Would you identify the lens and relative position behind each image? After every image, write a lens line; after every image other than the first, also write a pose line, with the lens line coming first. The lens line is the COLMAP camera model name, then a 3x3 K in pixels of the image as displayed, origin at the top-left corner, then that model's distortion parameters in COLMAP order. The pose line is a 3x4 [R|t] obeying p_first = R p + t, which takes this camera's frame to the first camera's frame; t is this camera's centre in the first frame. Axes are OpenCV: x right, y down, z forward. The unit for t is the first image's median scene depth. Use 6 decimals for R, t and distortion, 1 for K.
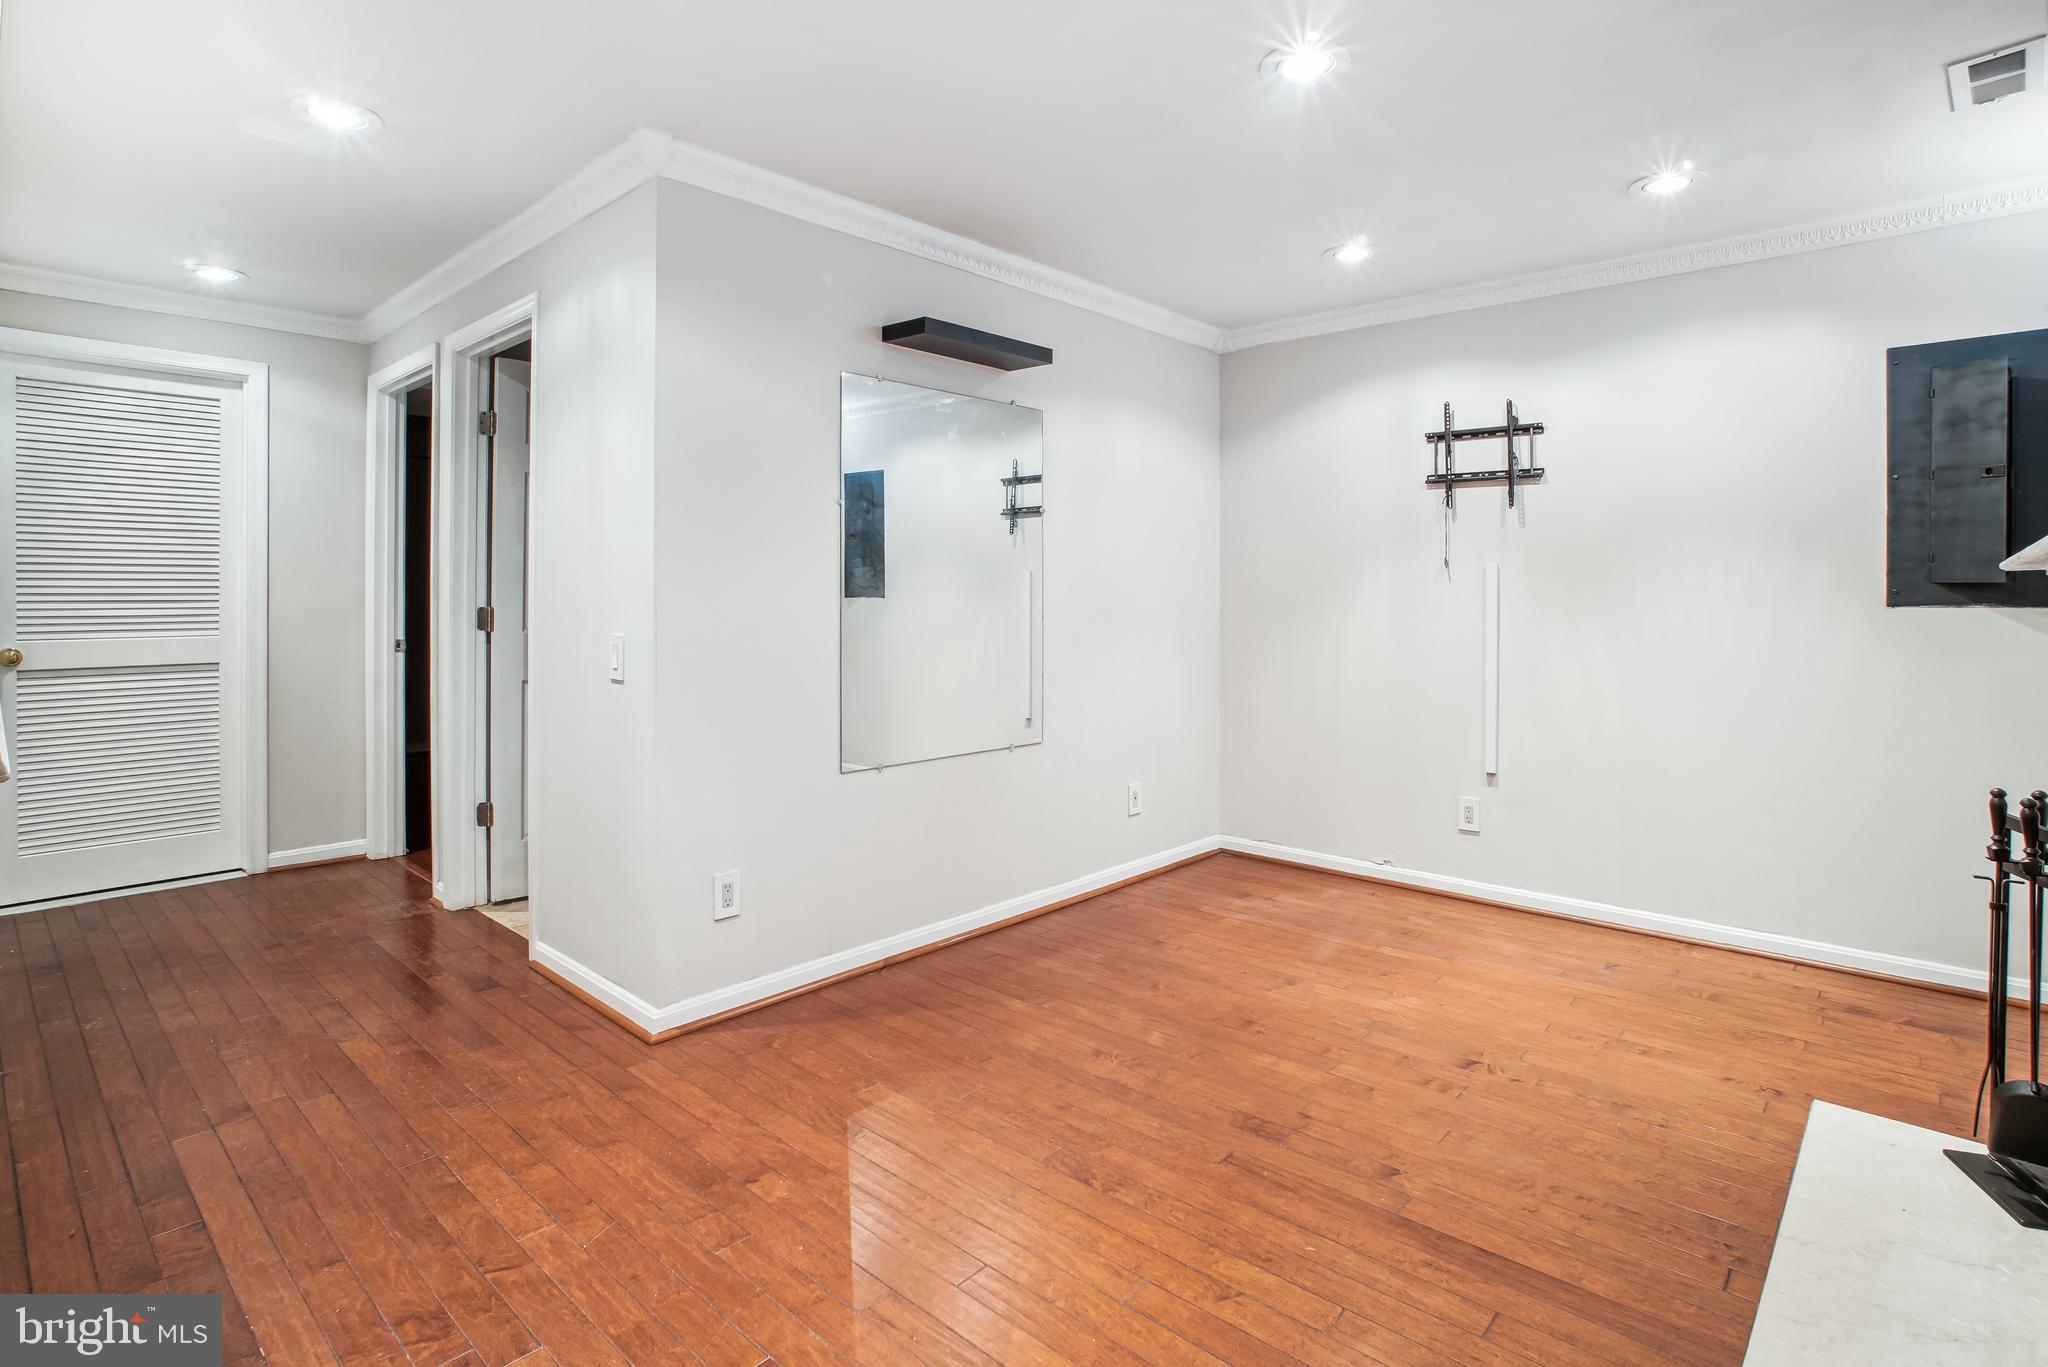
lens RADIAL K [[1008.1, 0, 1027.3], [0, 1008.1, 591.9], [0, 0, 1]] dist [-0.003220, -0.000402]
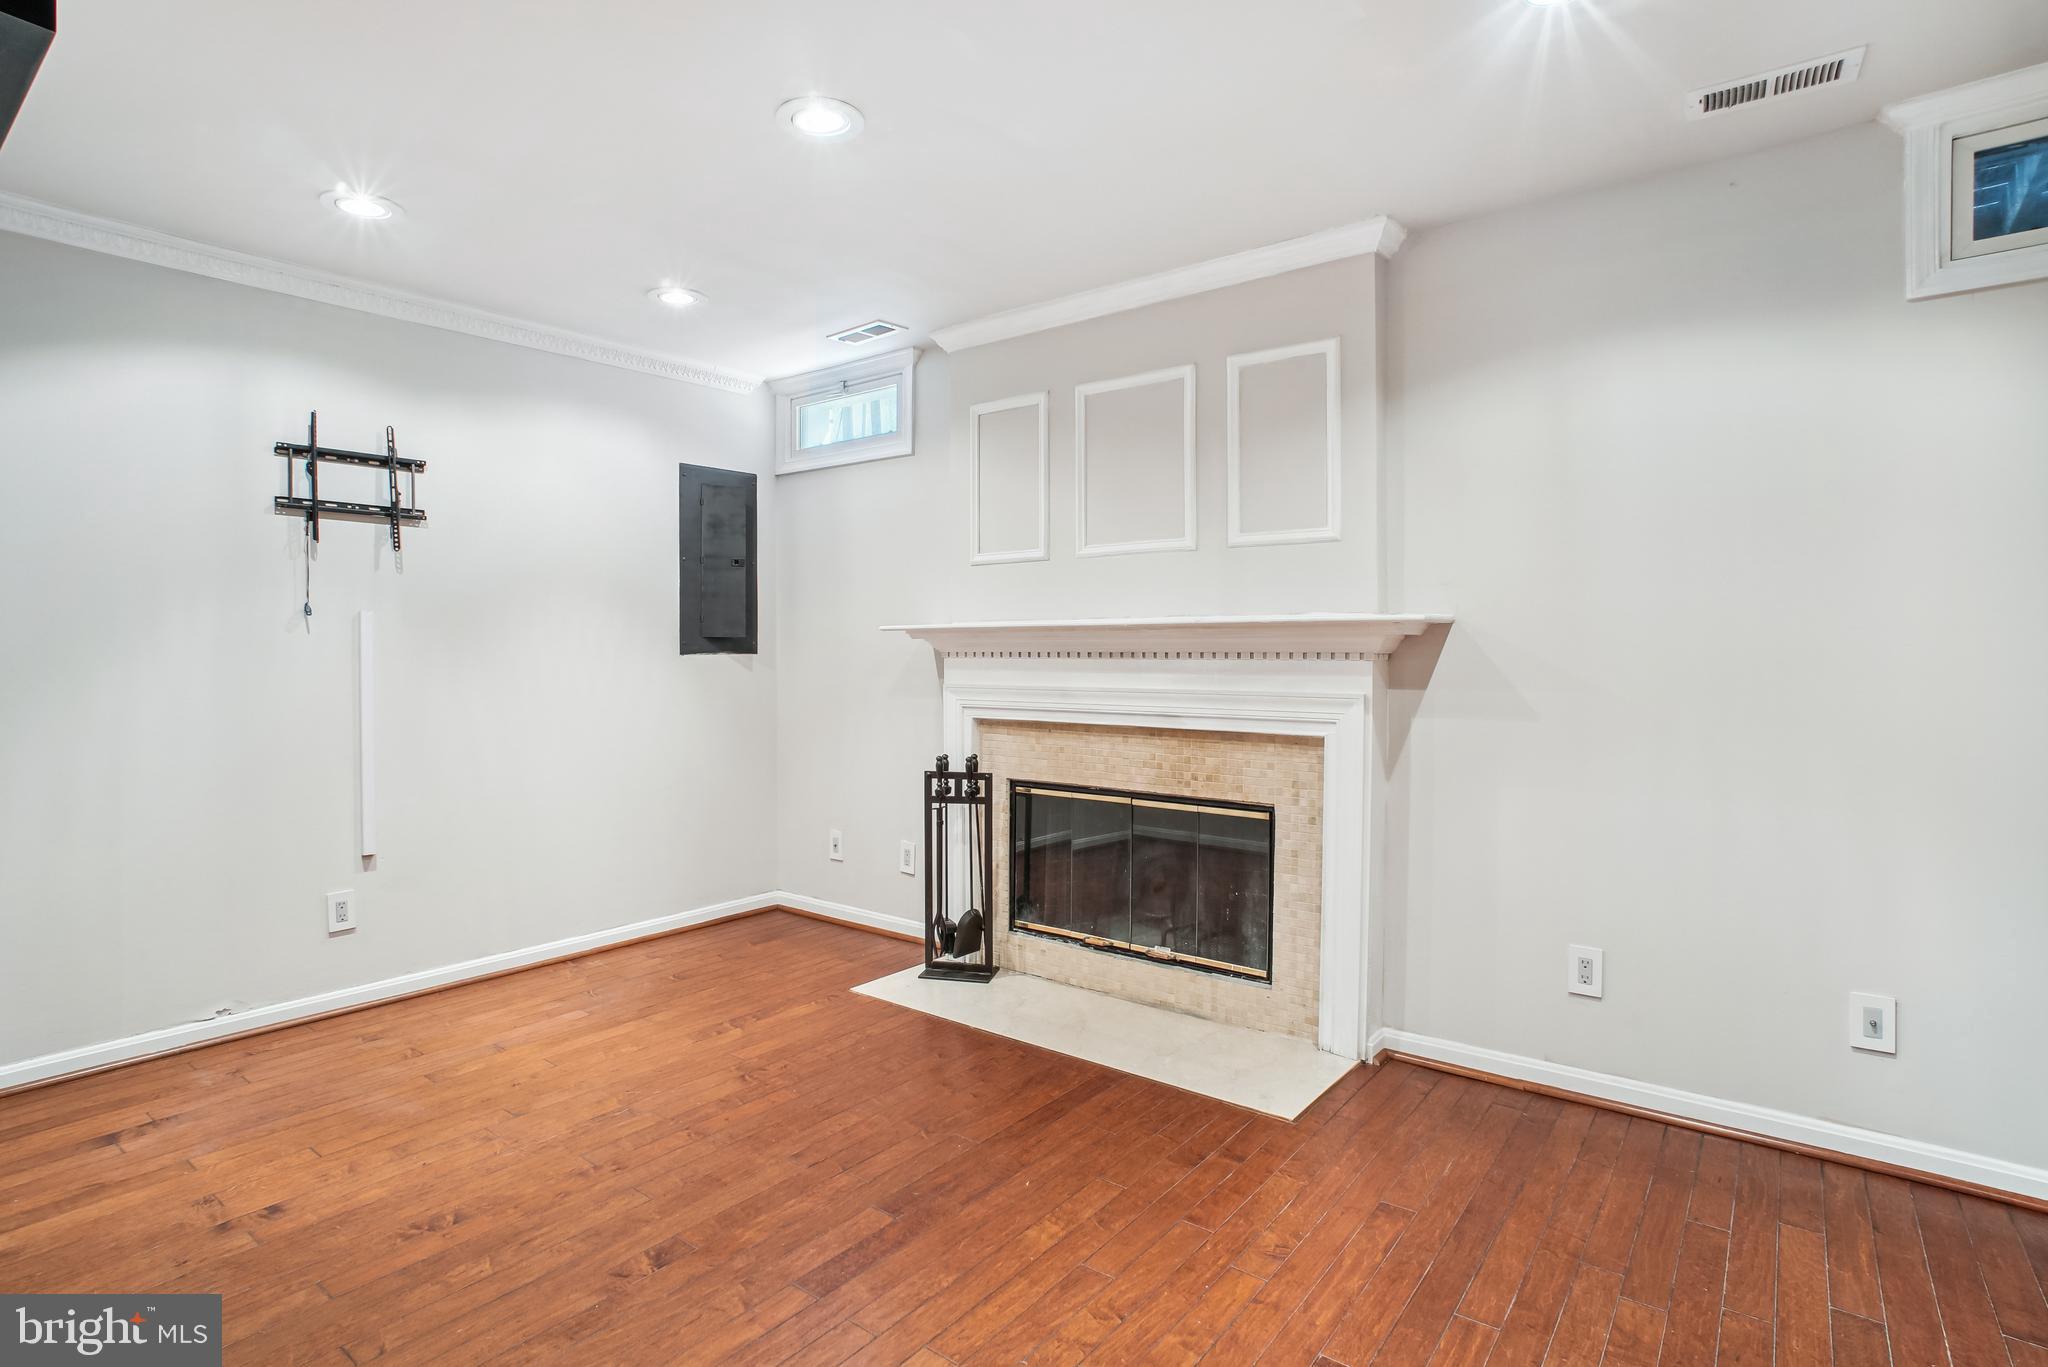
lens RADIAL K [[1016.7, 0, 1028.3], [0, 1016.7, 643.6], [0, 0, 1]] dist [-0.002411, -0.000052]
pose [[-0.019396, -0.004483, 0.999802, -0.428886], [0.001354, 0.999989, 0.004510, -0.004438], [-0.999811, 0.001441, -0.019390, 0.462996]]
